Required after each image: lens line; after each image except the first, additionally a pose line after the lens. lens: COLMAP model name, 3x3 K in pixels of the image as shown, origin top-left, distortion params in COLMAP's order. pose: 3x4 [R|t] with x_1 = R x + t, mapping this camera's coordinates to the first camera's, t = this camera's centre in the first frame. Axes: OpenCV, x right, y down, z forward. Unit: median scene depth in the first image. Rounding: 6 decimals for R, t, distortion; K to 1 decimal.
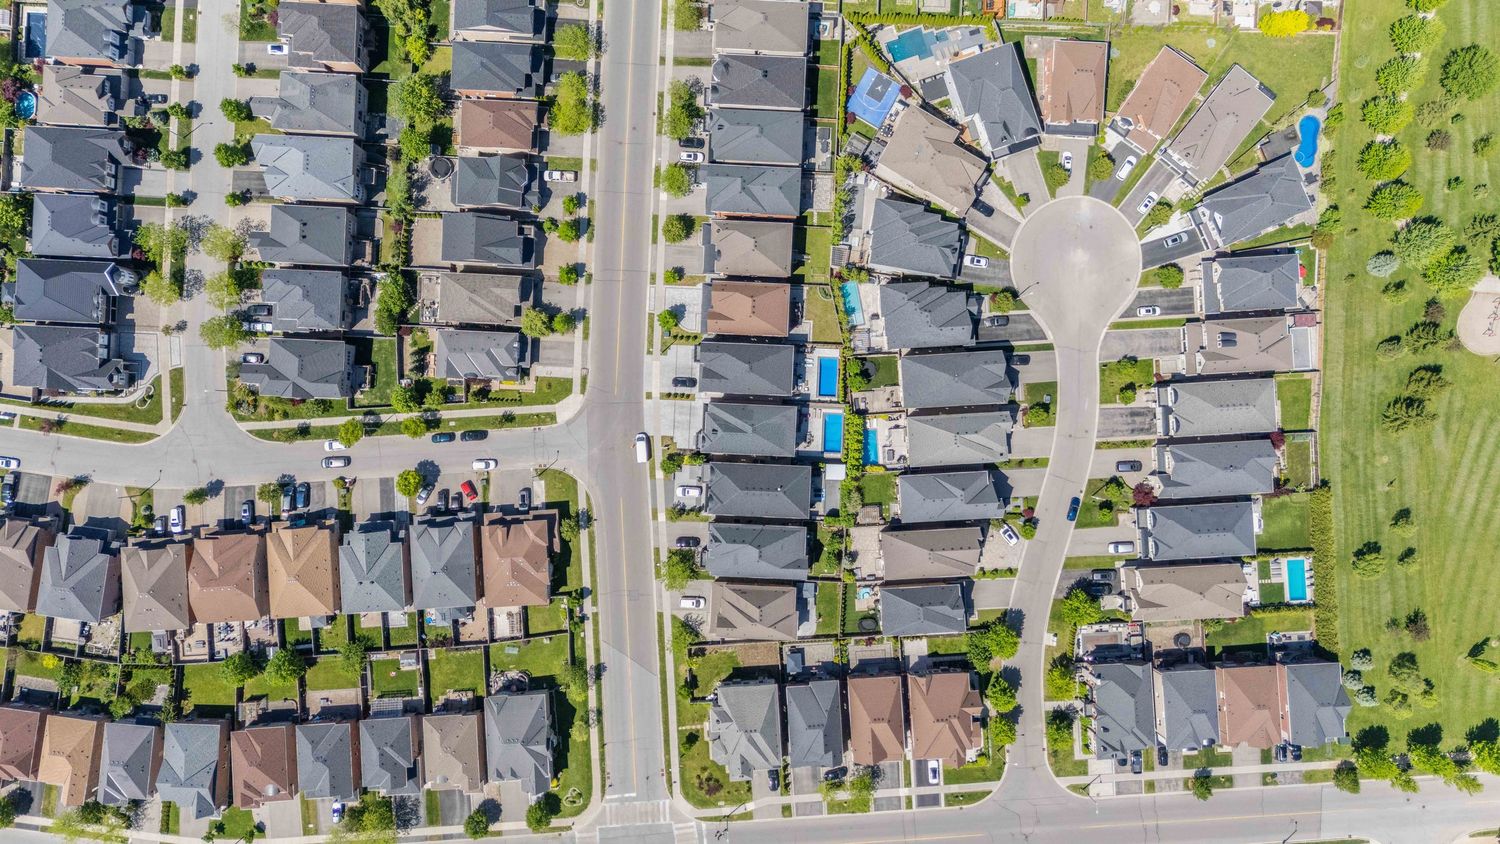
lens RADIAL K [[1113.2, 0, 753.0], [0, 1113.2, 415.0], [0, 0, 1]] dist [0.072893, -0.072858]
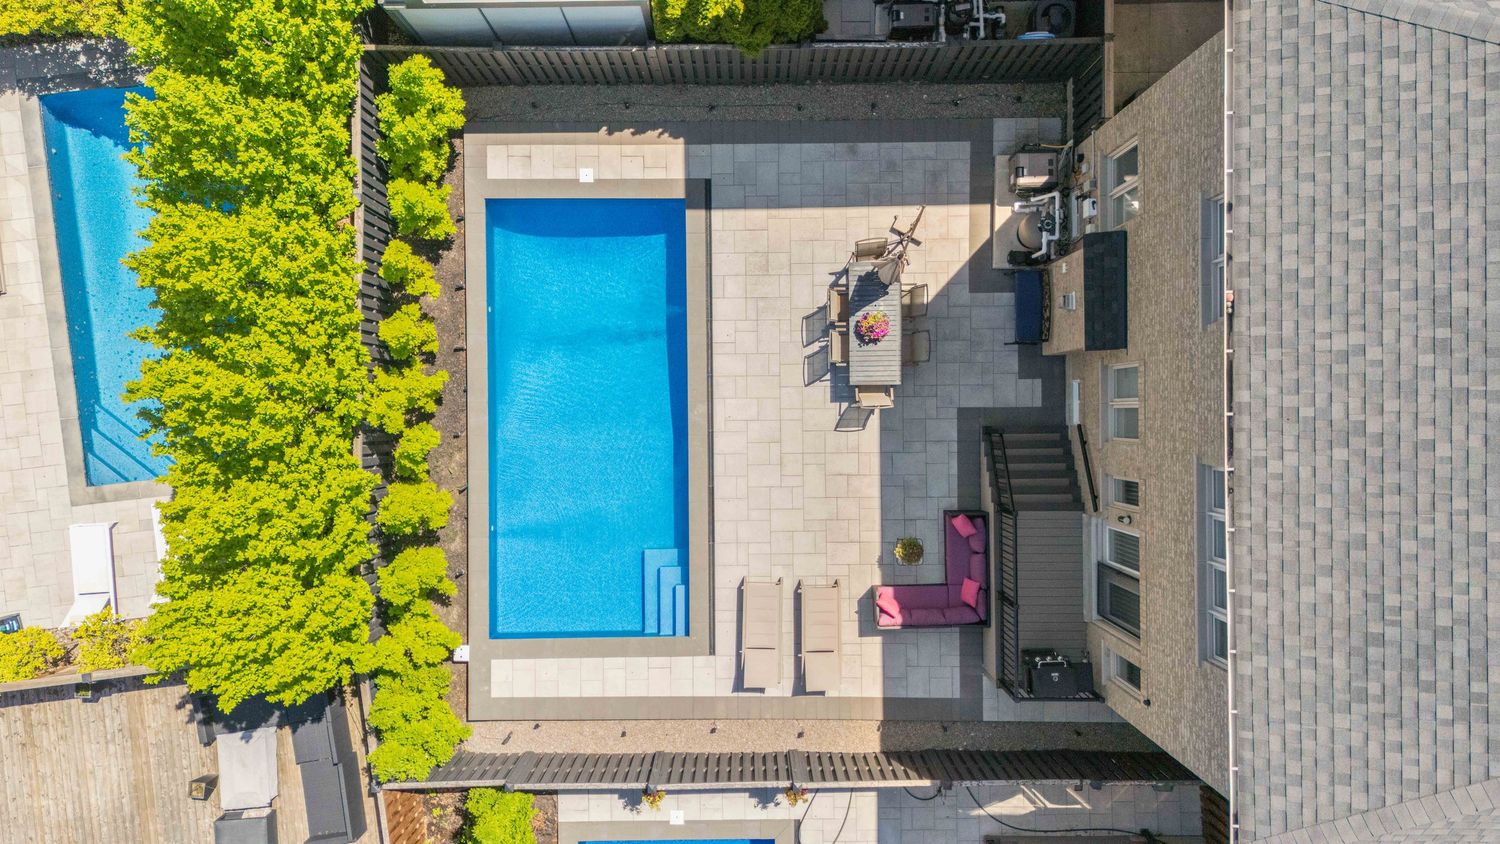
lens RADIAL K [[1103.2, 0, 752.7], [0, 1103.2, 423.6], [0, 0, 1]] dist [0.072154, -0.072220]
pose [[-0.998588, 0.052891, -0.004991, 0.059807], [-0.052918, -0.998584, 0.005484, 0.015049], [-0.004694, 0.005740, 0.999973, 0.918106]]
